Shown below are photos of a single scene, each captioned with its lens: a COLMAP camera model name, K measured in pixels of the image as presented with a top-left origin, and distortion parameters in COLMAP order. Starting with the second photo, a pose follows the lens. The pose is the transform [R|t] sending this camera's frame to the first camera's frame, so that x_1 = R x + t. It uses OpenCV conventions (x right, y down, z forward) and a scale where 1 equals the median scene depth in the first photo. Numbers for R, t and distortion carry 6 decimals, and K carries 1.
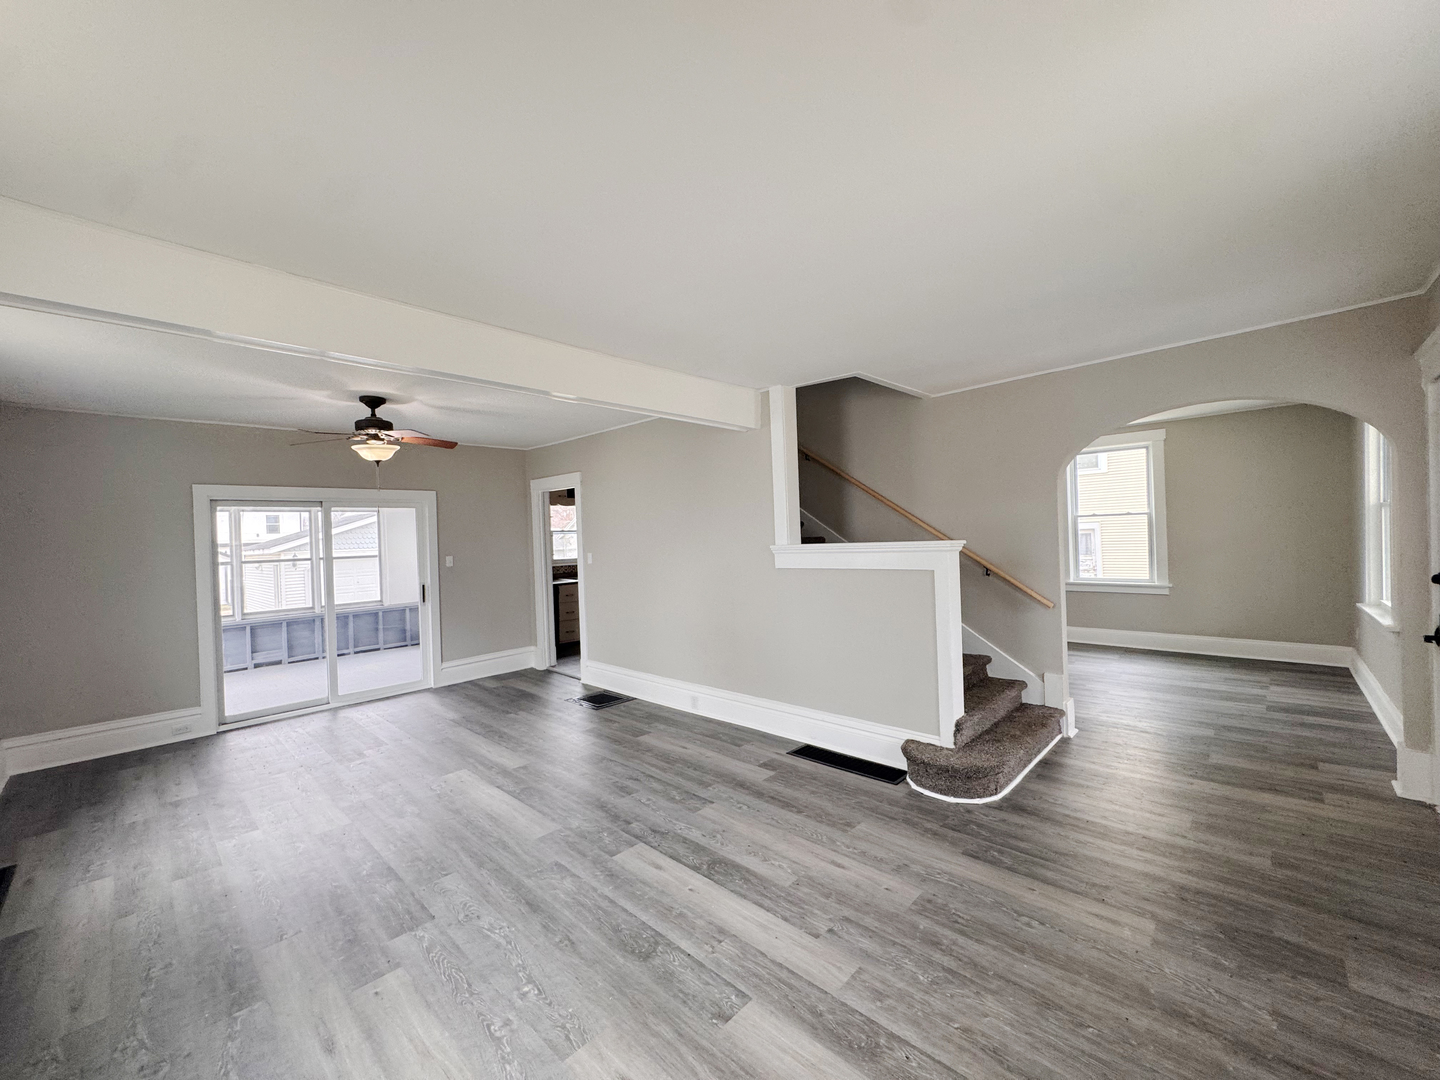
lens RADIAL K [[574.7, 0, 726.8], [0, 574.7, 533.9], [0, 0, 1]] dist [-0.001723, 0.000064]
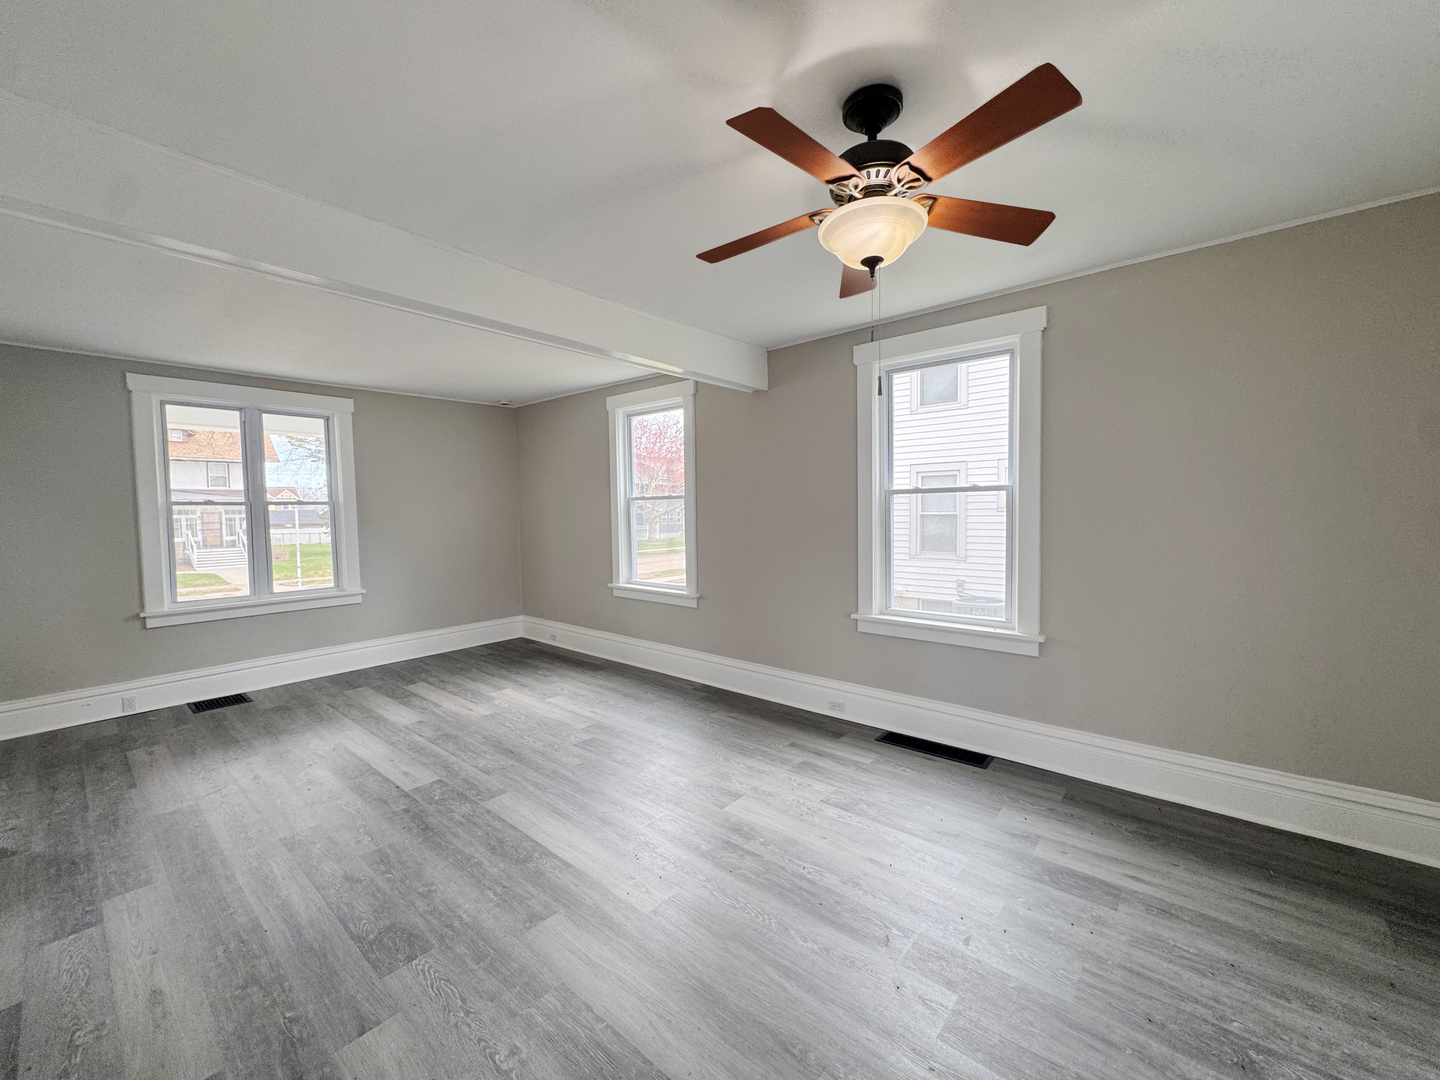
lens RADIAL K [[574.7, 0, 722.3], [0, 574.7, 536.3], [0, 0, 1]] dist [-0.001723, 0.000064]
pose [[-0.997483, 0.053692, -0.046303, -0.650922], [0.051959, 0.997931, 0.037867, 0.055400], [0.048240, 0.035366, -0.998209, 1.907125]]
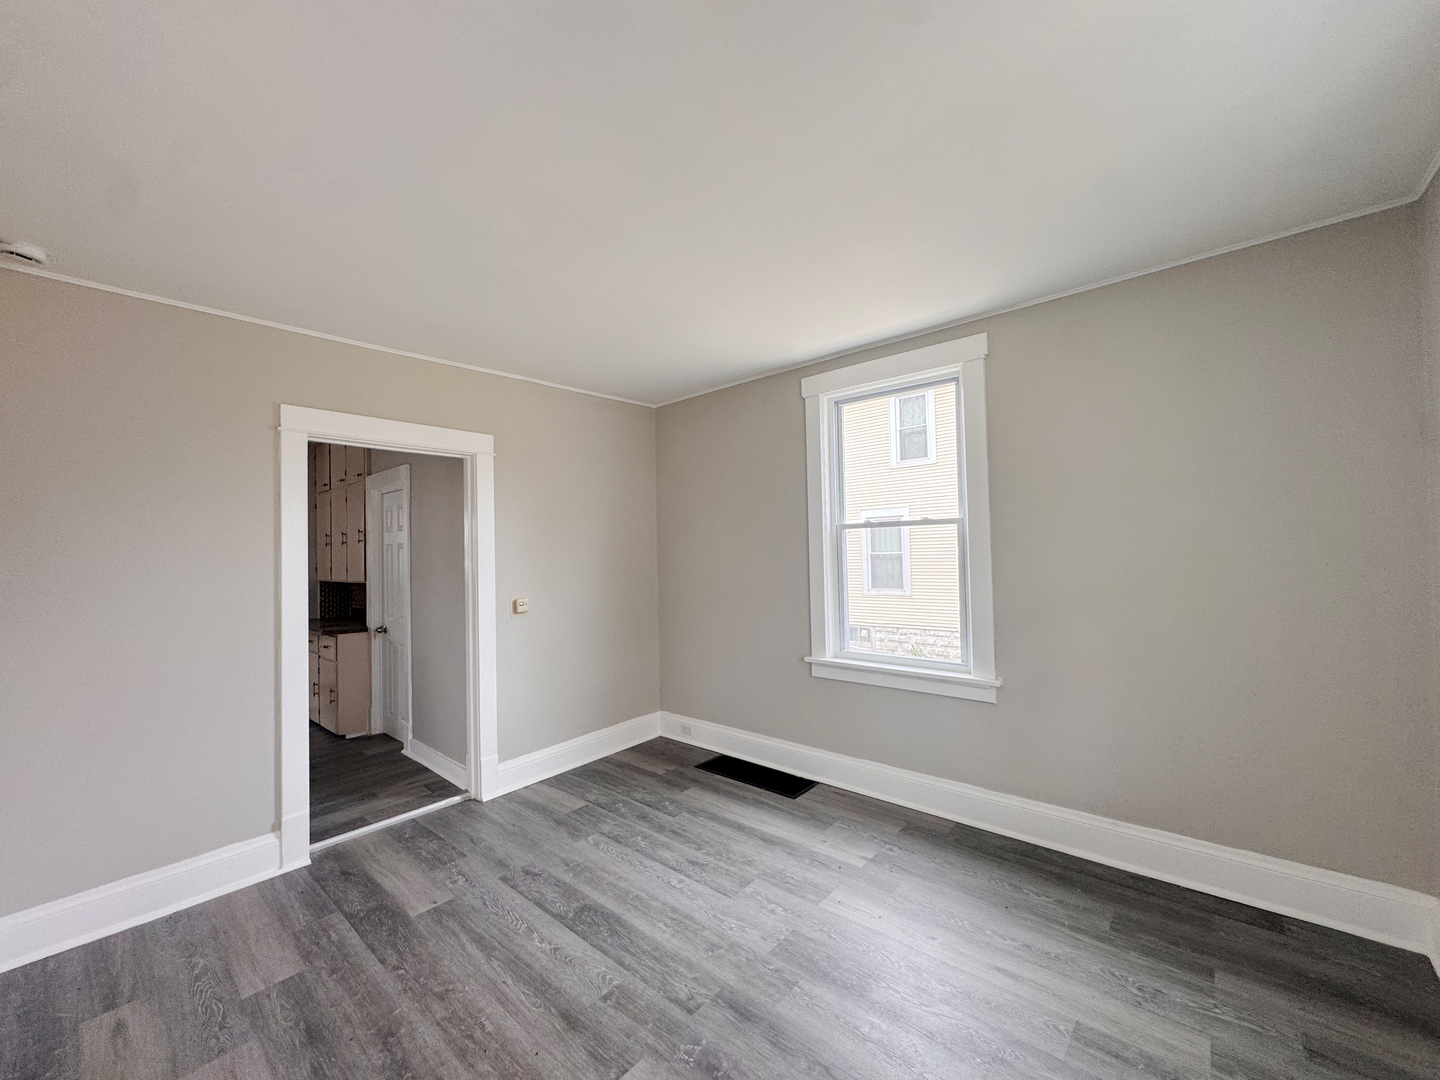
lens RADIAL K [[574.7, 0, 721.0], [0, 574.7, 539.5], [0, 0, 1]] dist [-0.001723, 0.000064]
pose [[0.999072, 0.014225, 0.040651, 1.156021], [-0.013357, 0.999679, -0.021544, -0.018454], [-0.040945, 0.020981, 0.998941, 1.208512]]
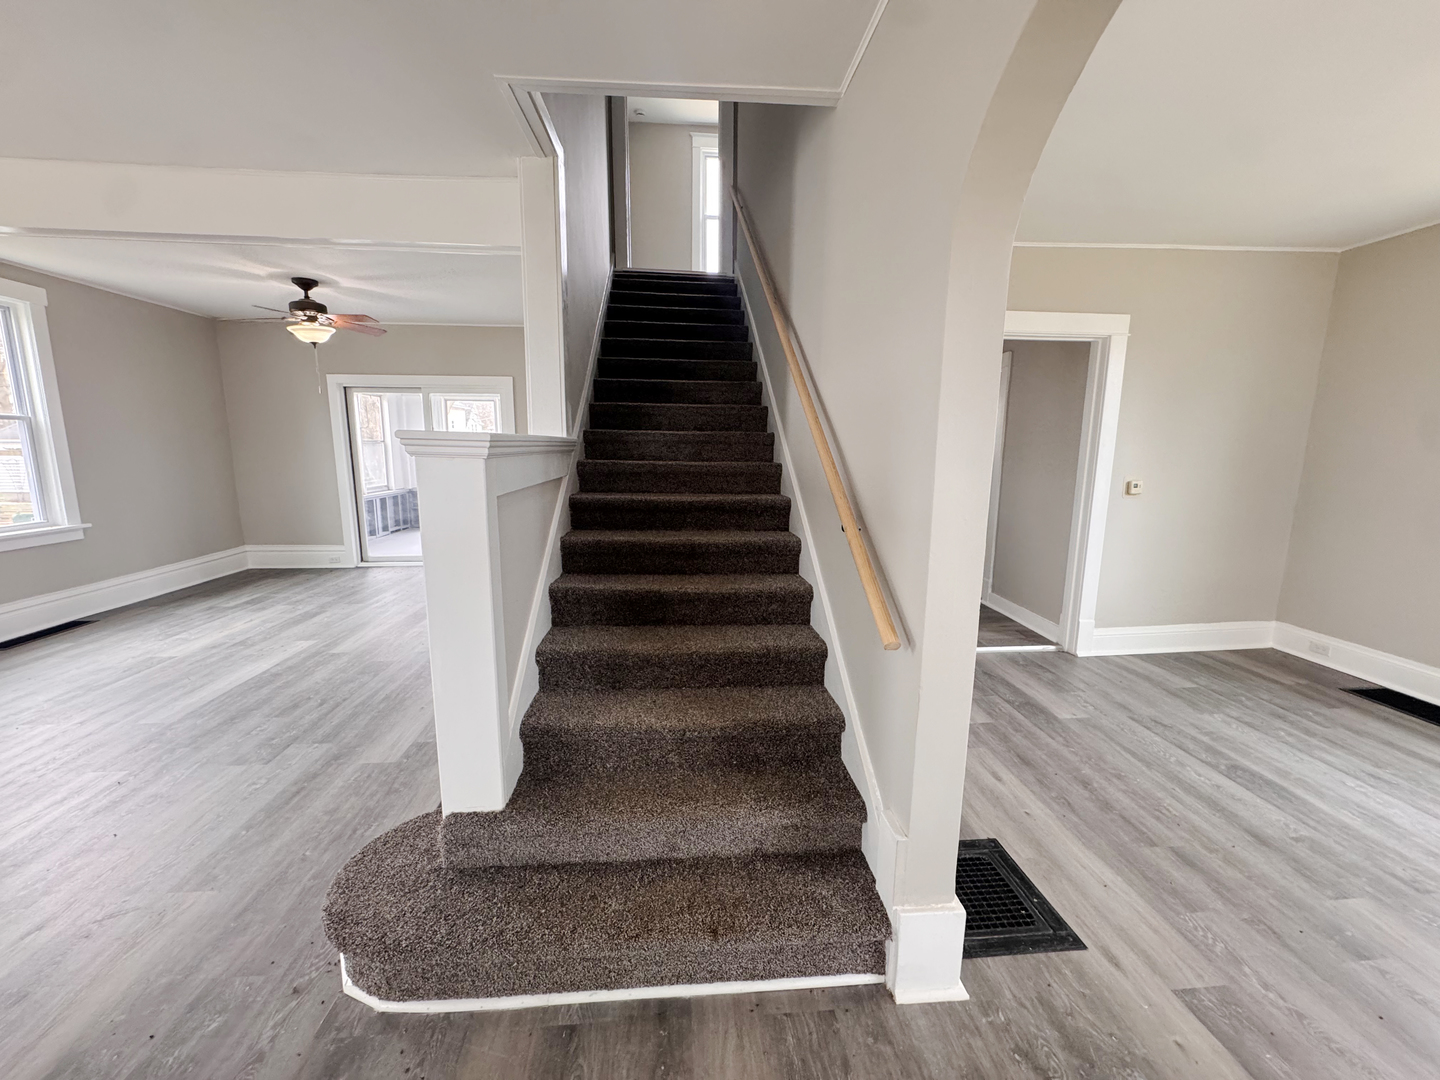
lens RADIAL K [[574.7, 0, 719.5], [0, 574.7, 539.7], [0, 0, 1]] dist [-0.001723, 0.000064]
pose [[0.745775, 0.150850, -0.648895, 0.940166], [-0.032245, 0.981058, 0.191010, 0.003452], [0.665417, -0.121526, 0.736513, 0.921306]]
